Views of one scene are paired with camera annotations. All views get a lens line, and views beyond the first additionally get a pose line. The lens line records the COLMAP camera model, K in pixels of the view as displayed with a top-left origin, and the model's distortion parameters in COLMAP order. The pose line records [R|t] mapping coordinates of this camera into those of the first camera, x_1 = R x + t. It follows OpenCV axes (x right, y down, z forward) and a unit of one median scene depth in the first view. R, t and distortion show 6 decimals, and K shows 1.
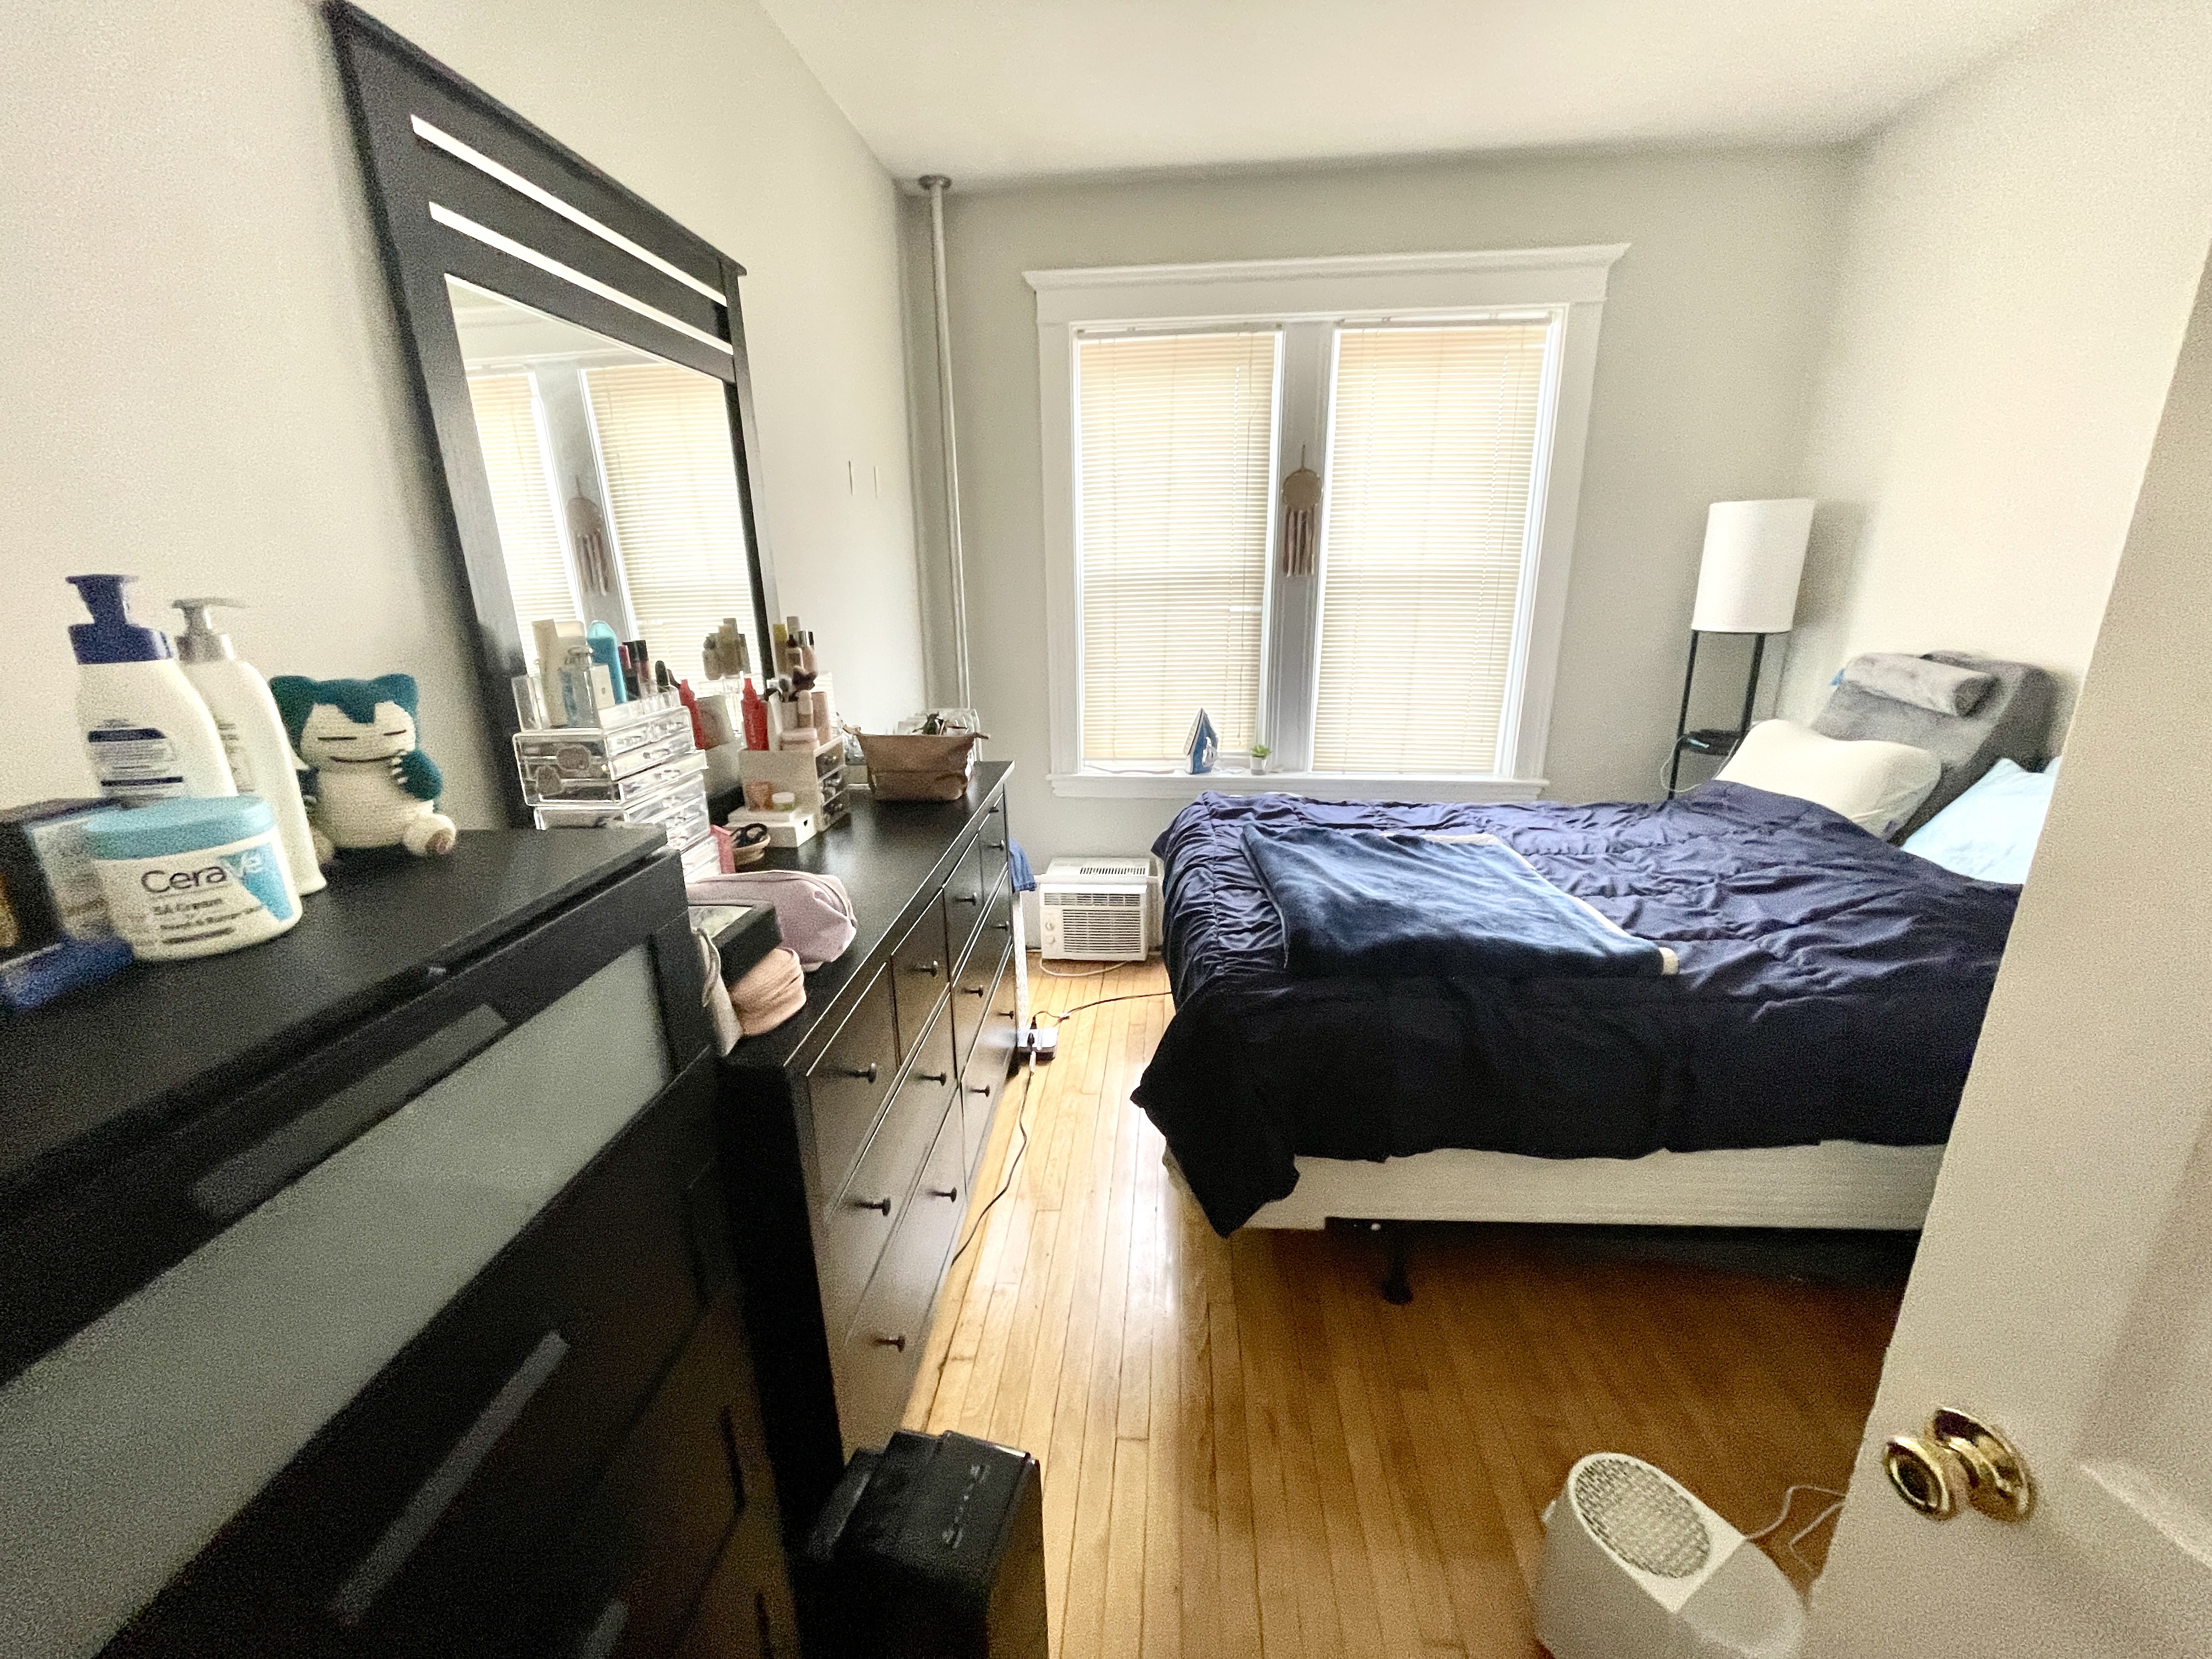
lens RADIAL K [[890.4, 0, 1112.7], [0, 890.4, 821.8], [0, 0, 1]] dist [-0.001773, 0.001086]
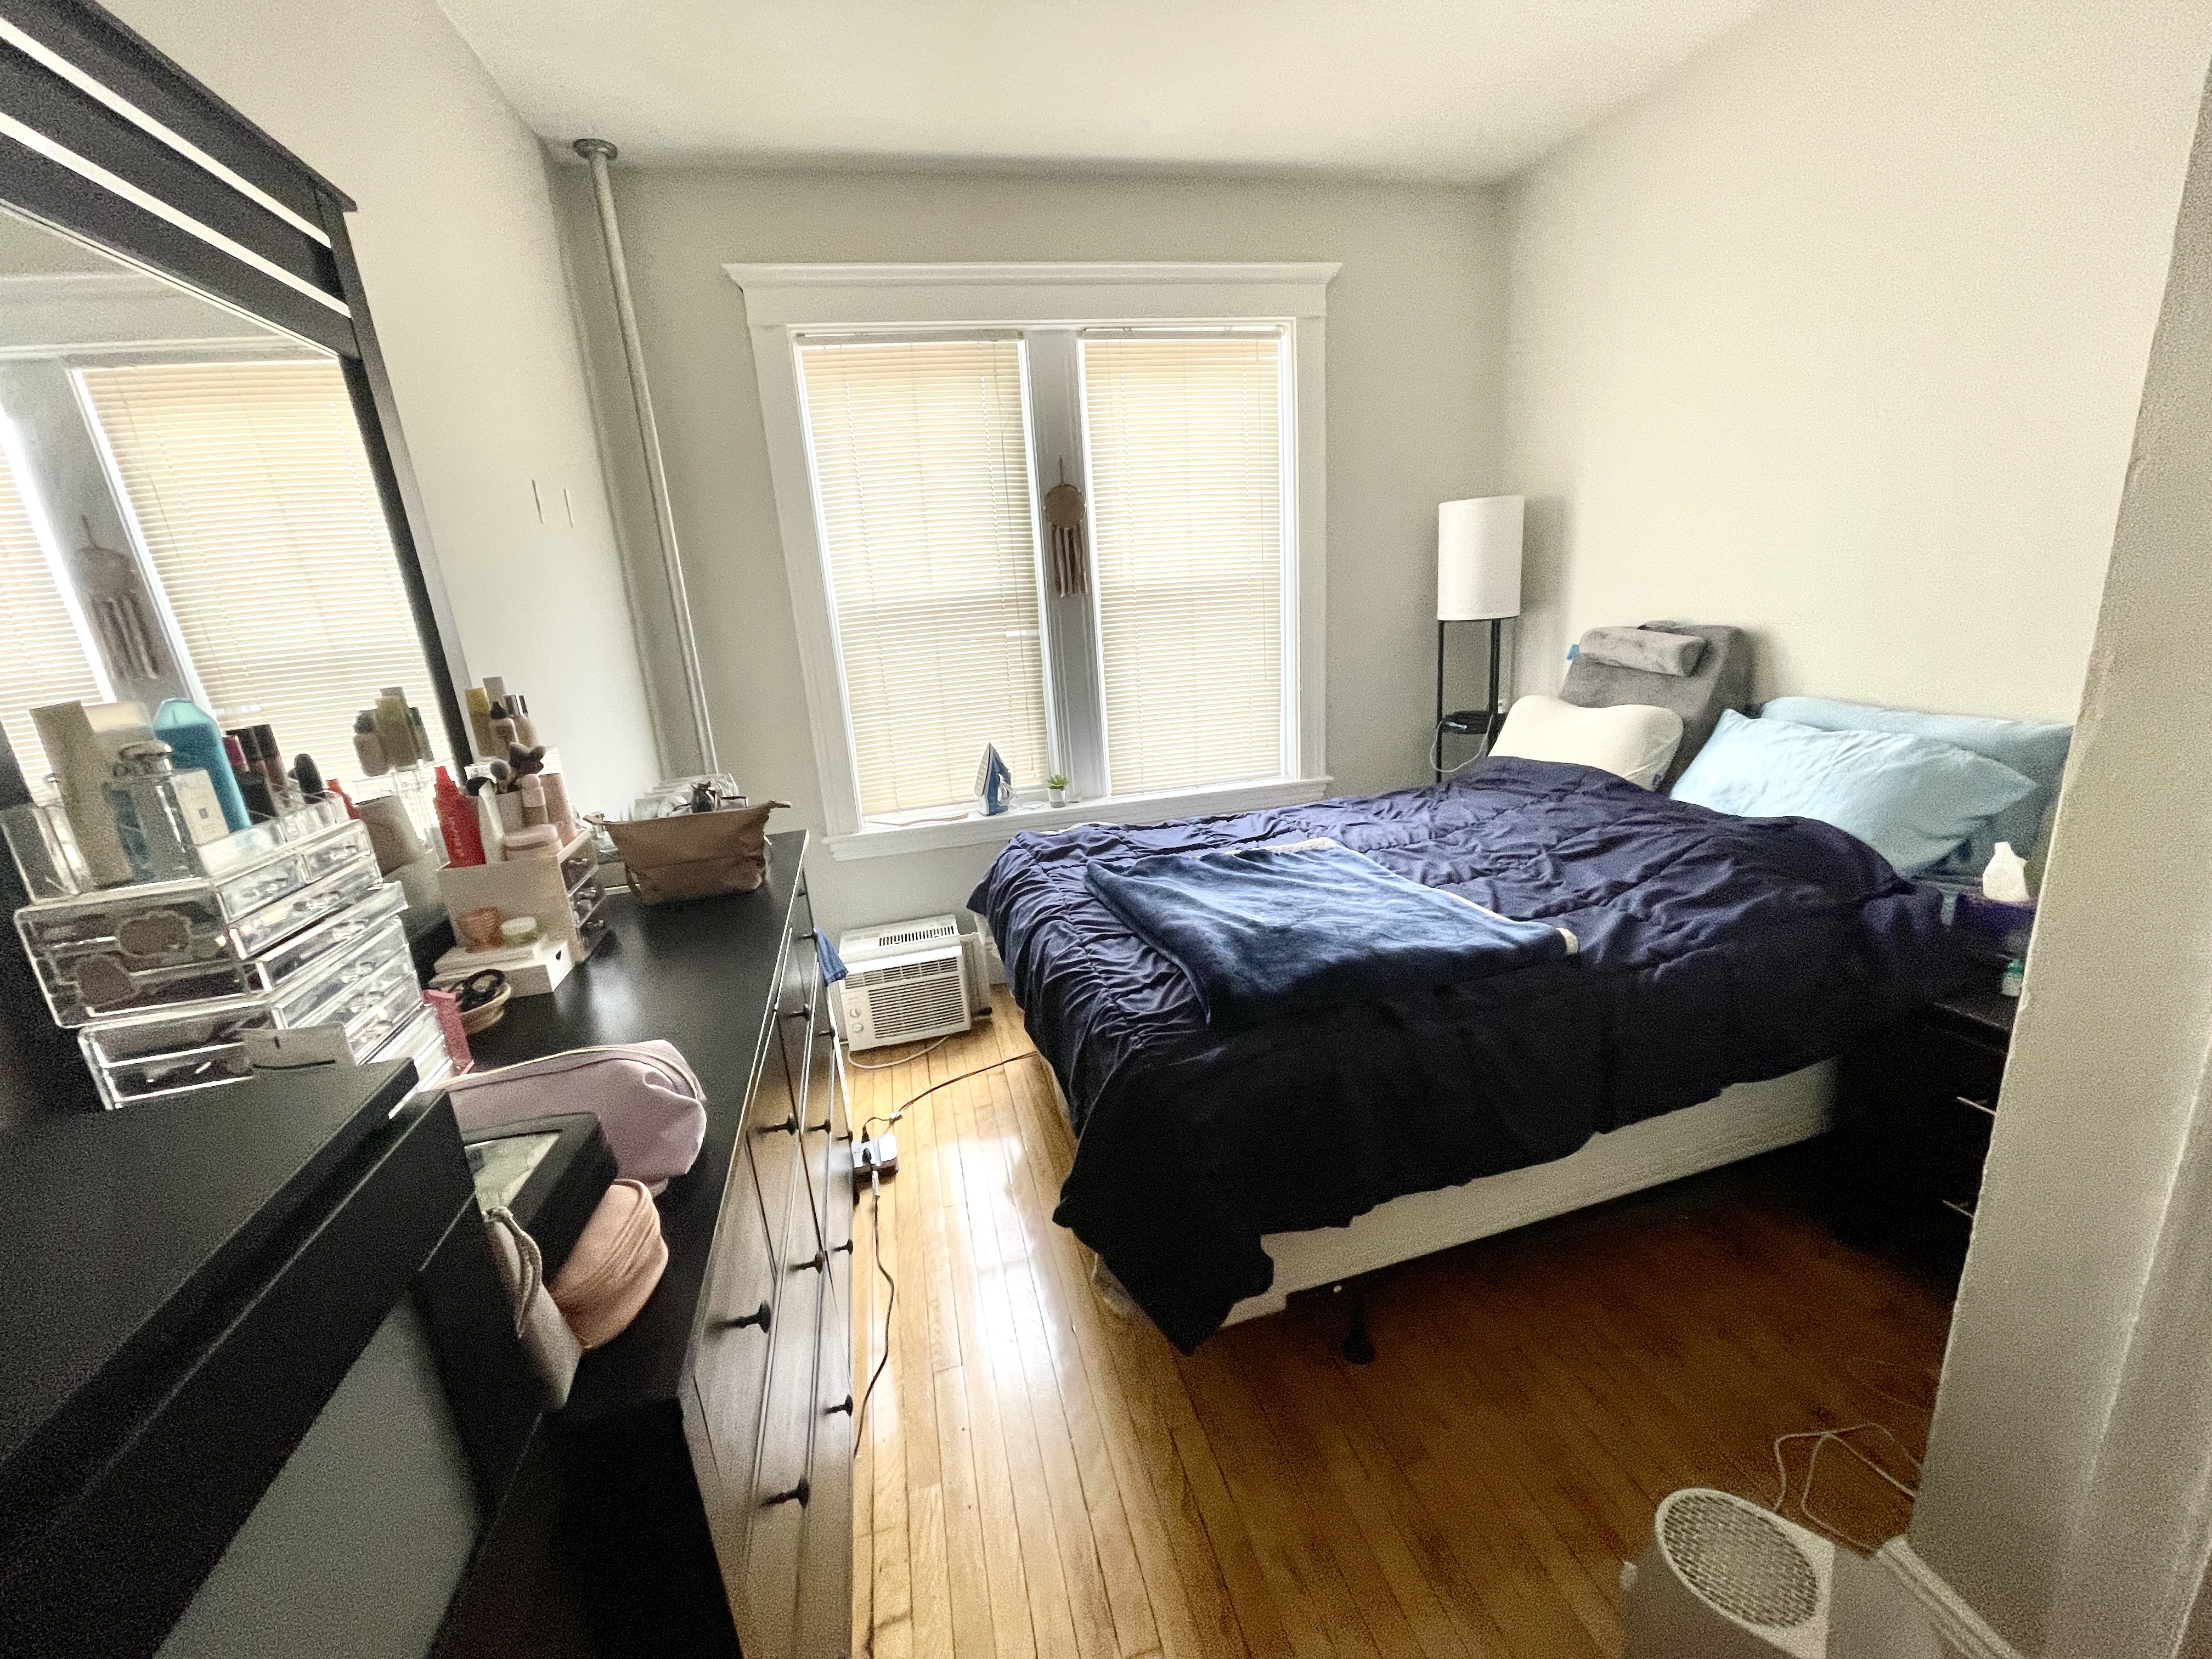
lens RADIAL K [[890.4, 0, 1112.7], [0, 890.4, 821.8], [0, 0, 1]] dist [-0.001773, 0.001086]
pose [[0.946543, -0.134474, 0.293213, -0.099986], [0.145220, 0.989284, -0.015086, -0.025664], [-0.288042, 0.056860, 0.955928, 0.149132]]
